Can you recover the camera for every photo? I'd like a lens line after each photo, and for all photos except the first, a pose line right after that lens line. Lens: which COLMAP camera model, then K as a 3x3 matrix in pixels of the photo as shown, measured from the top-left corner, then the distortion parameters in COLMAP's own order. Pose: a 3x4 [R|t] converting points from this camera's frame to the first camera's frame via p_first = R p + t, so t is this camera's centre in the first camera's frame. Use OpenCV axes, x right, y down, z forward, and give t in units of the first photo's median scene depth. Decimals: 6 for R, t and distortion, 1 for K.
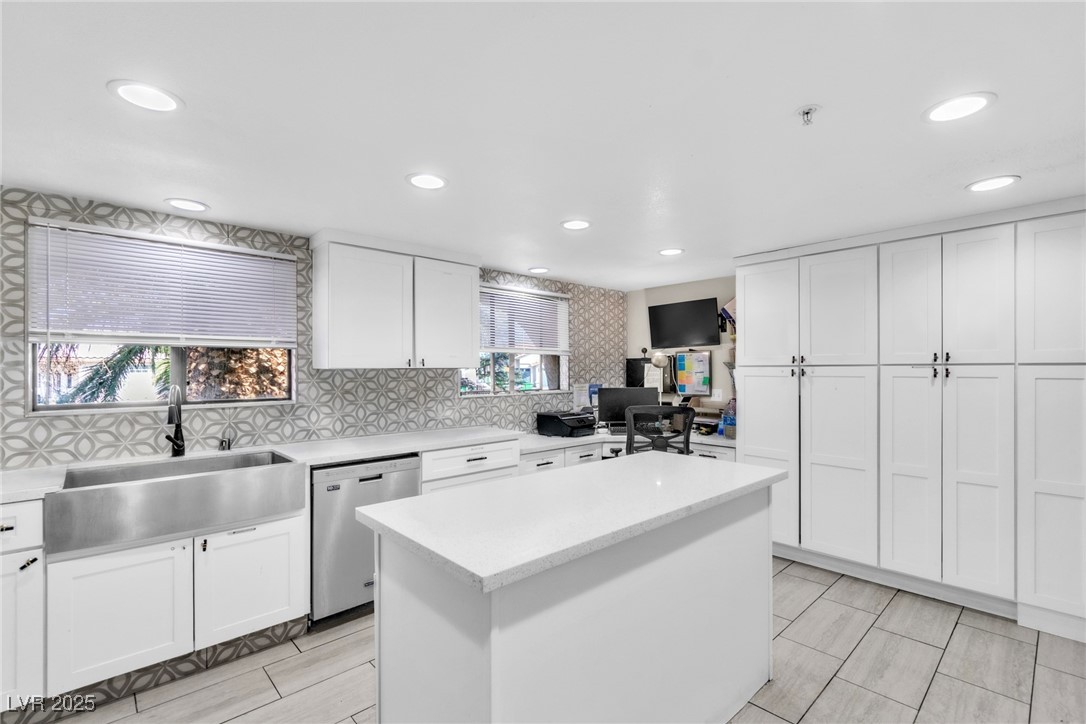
lens RADIAL K [[484.3, 0, 545.7], [0, 484.3, 365.8], [0, 0, 1]] dist [0.003859, -0.002584]
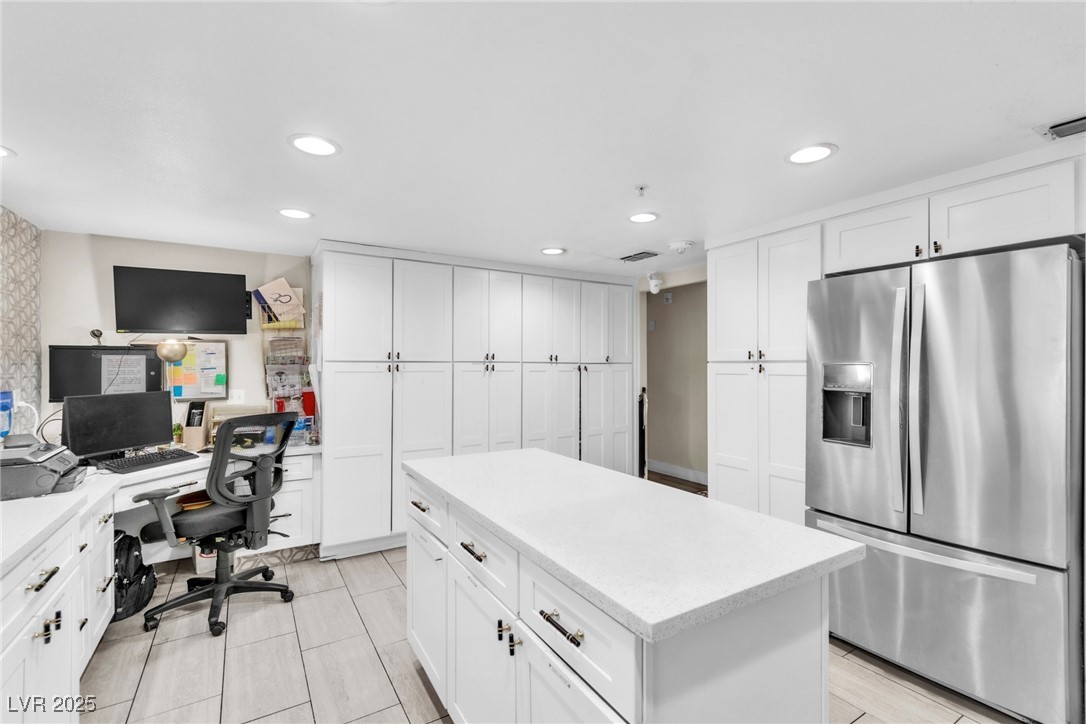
lens RADIAL K [[484.3, 0, 548.2], [0, 484.3, 363.3], [0, 0, 1]] dist [0.003859, -0.002584]
pose [[0.190141, 0.005719, 0.981740, -0.327541], [-0.009599, 0.999946, -0.003966, 0.003329], [-0.981710, -0.008670, 0.190185, 0.344623]]
